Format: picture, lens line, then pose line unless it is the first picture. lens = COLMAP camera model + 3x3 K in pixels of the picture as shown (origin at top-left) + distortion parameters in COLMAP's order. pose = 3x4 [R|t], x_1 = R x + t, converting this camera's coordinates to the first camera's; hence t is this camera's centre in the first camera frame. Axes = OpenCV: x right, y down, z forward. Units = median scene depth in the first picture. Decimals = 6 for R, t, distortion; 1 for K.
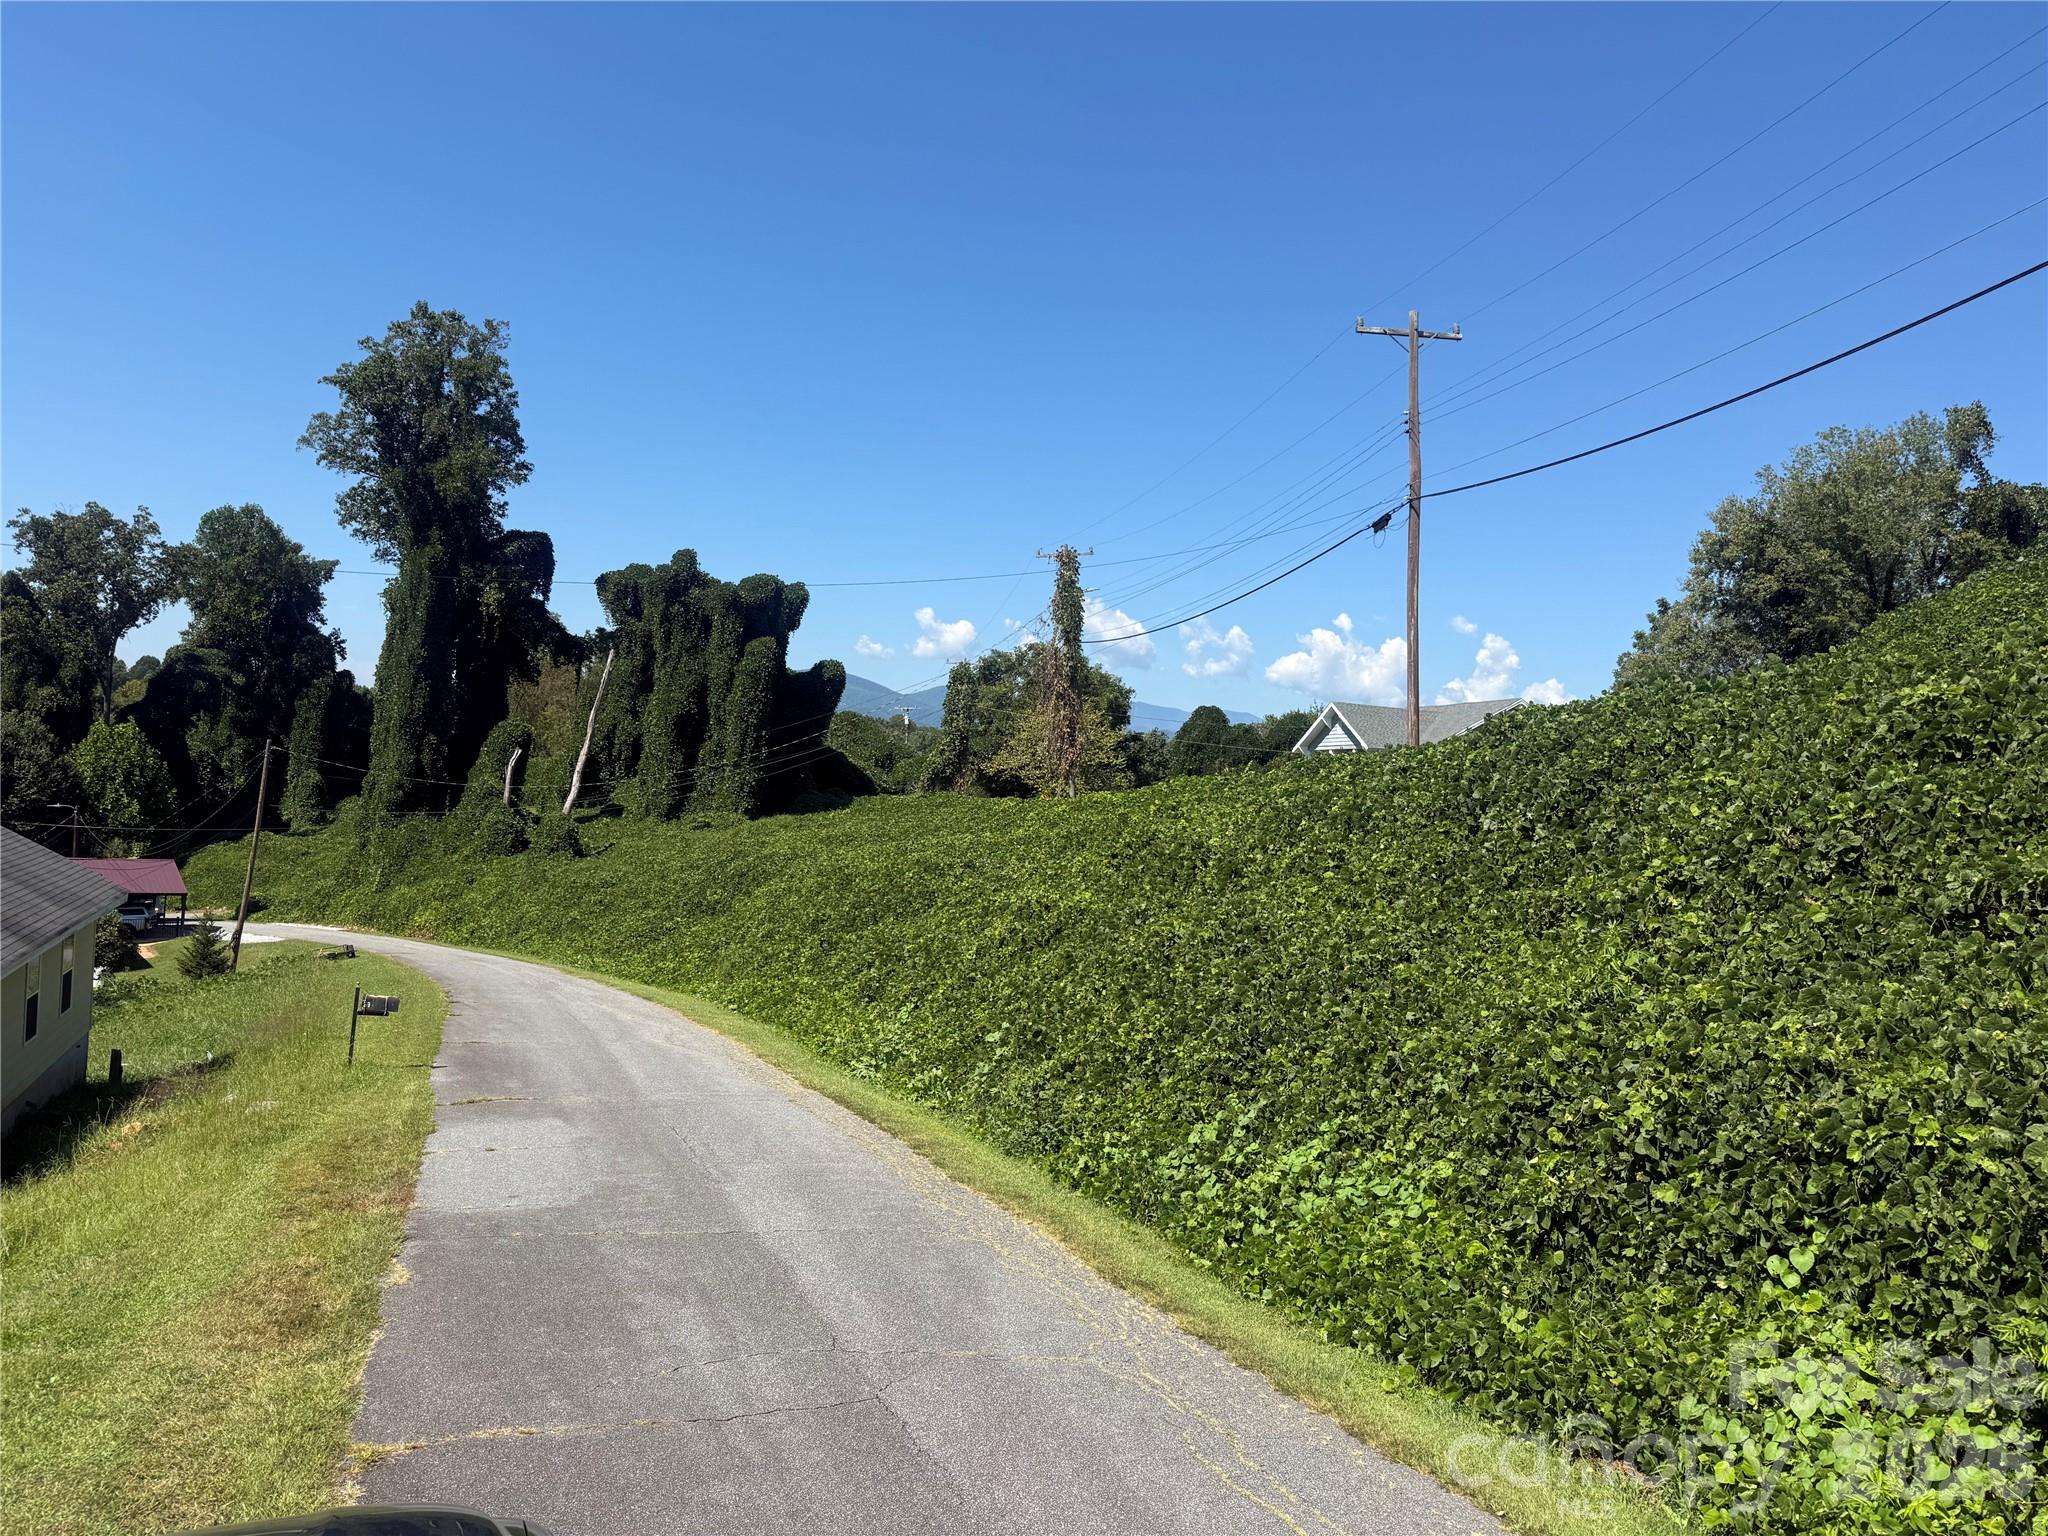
lens RADIAL K [[1442.2, 0, 1024.0], [0, 1442.2, 768.0], [0, 0, 1]] dist [0.095273, -0.118825]
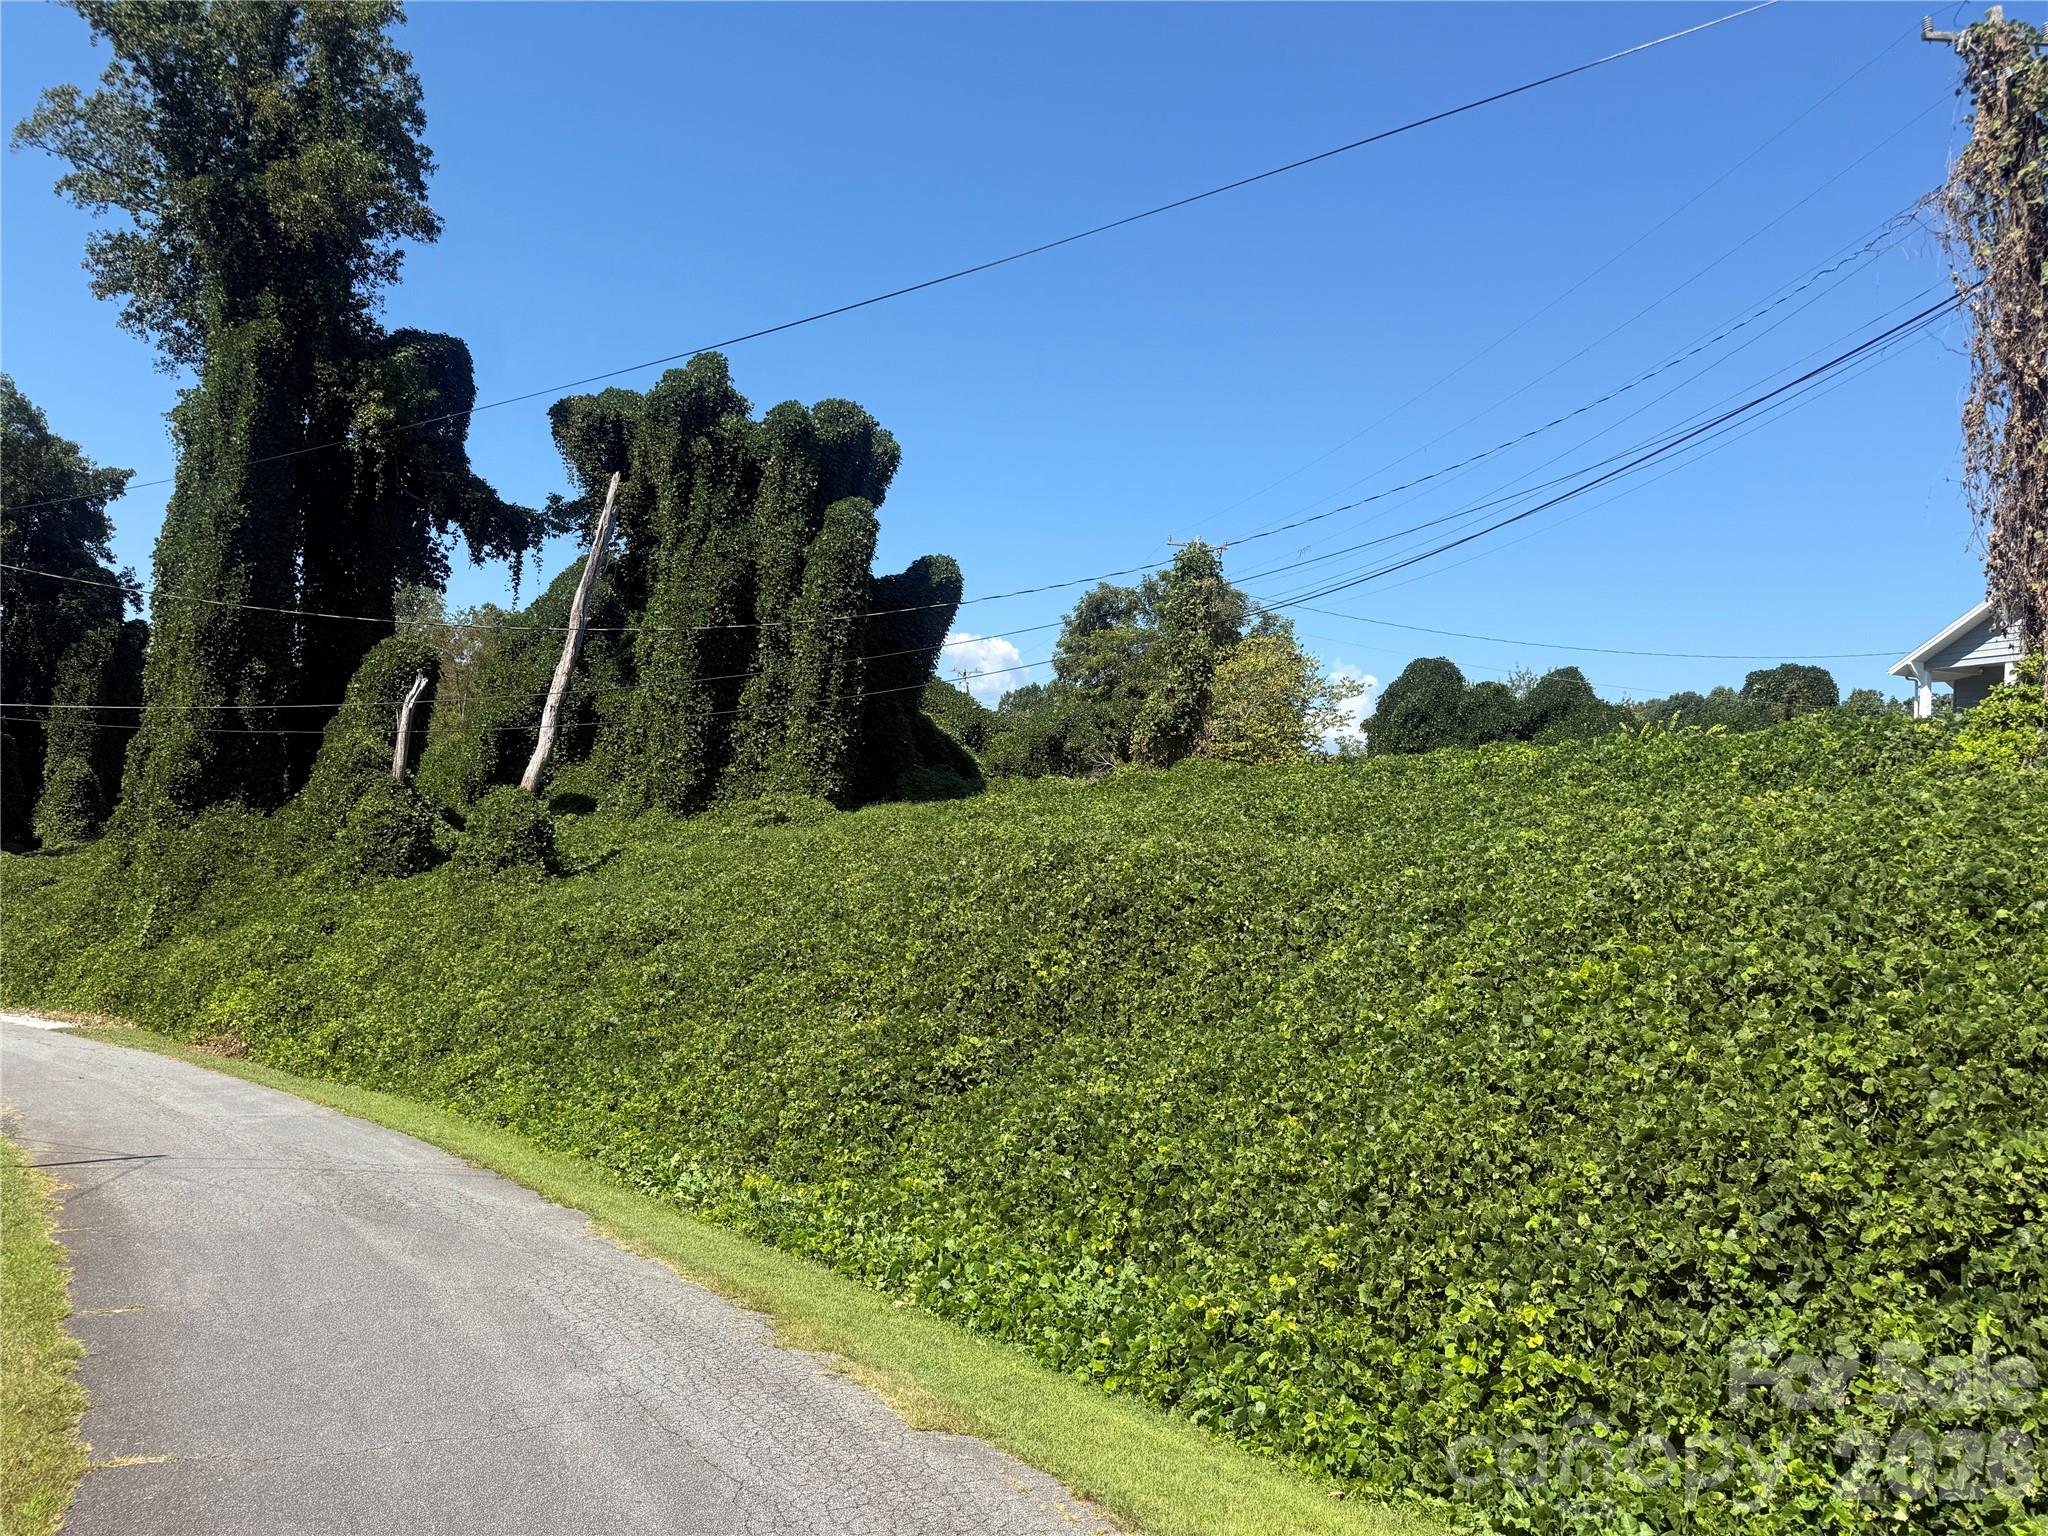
lens RADIAL K [[1449.8, 0, 1020.4], [0, 1449.8, 754.9], [0, 0, 1]] dist [0.053631, -0.071010]
pose [[0.996206, -0.000570, 0.087024, -0.164167], [0.003246, 0.999526, -0.030611, 0.030366], [-0.086965, 0.030777, 0.995736, 0.420341]]
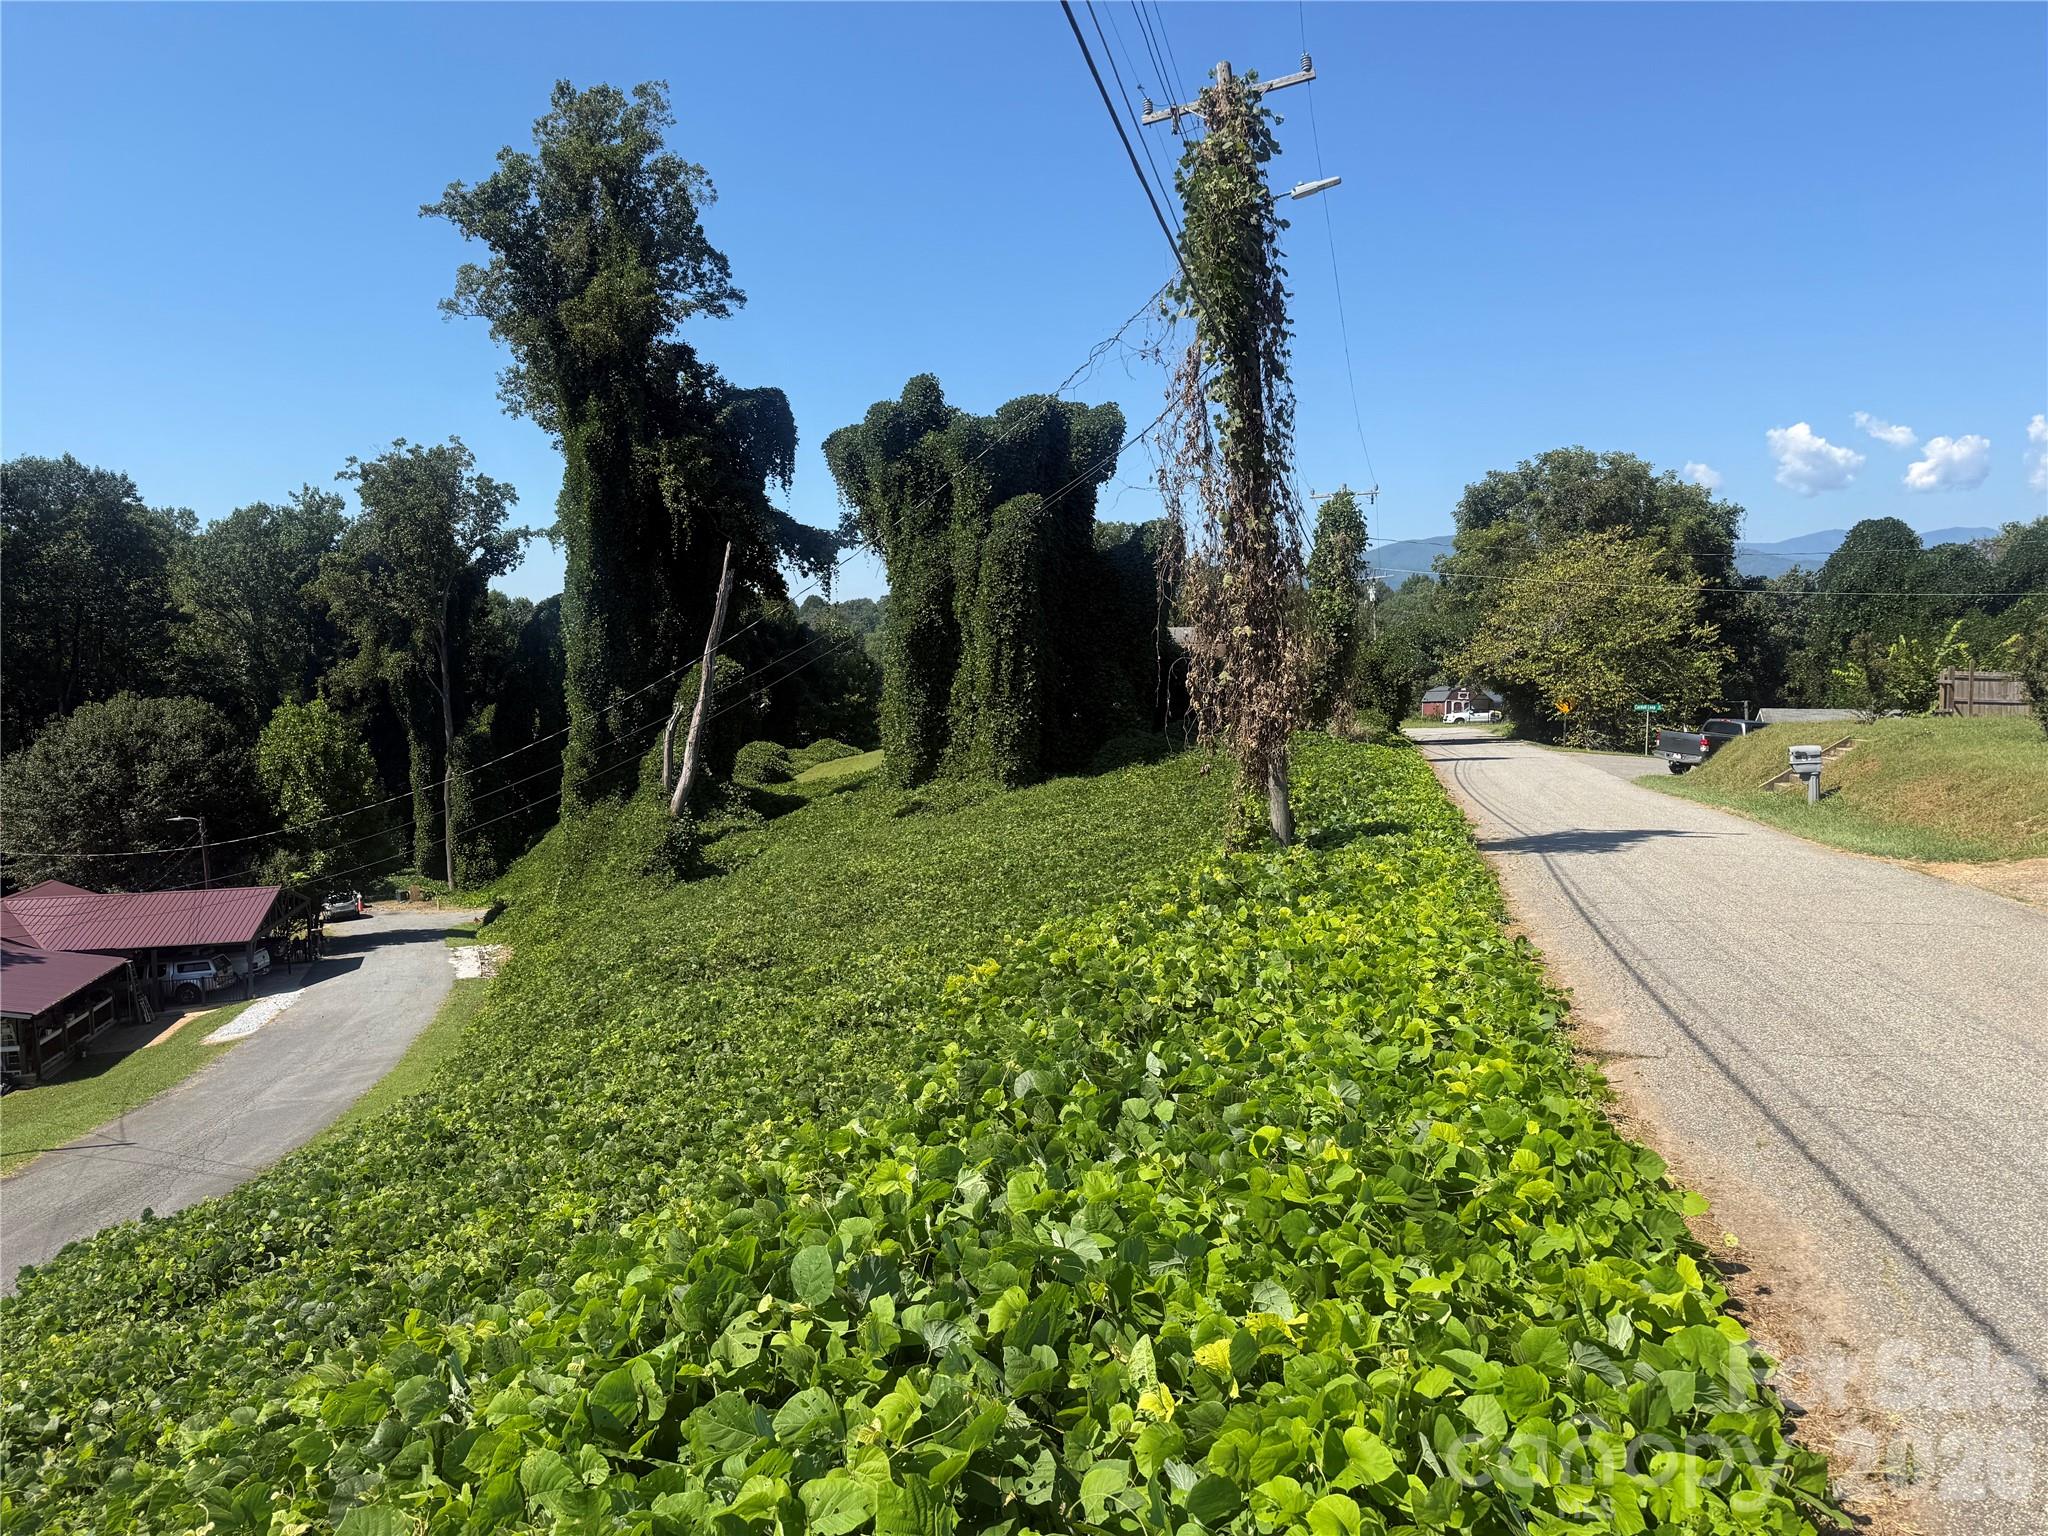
lens RADIAL K [[1442.2, 0, 1024.0], [0, 1442.2, 768.0], [0, 0, 1]] dist [0.095273, -0.118825]
pose [[0.906404, -0.047906, -0.419685, 0.077817], [0.082218, 0.994555, 0.064042, -0.012975], [0.414332, -0.092554, 0.905407, 0.421333]]
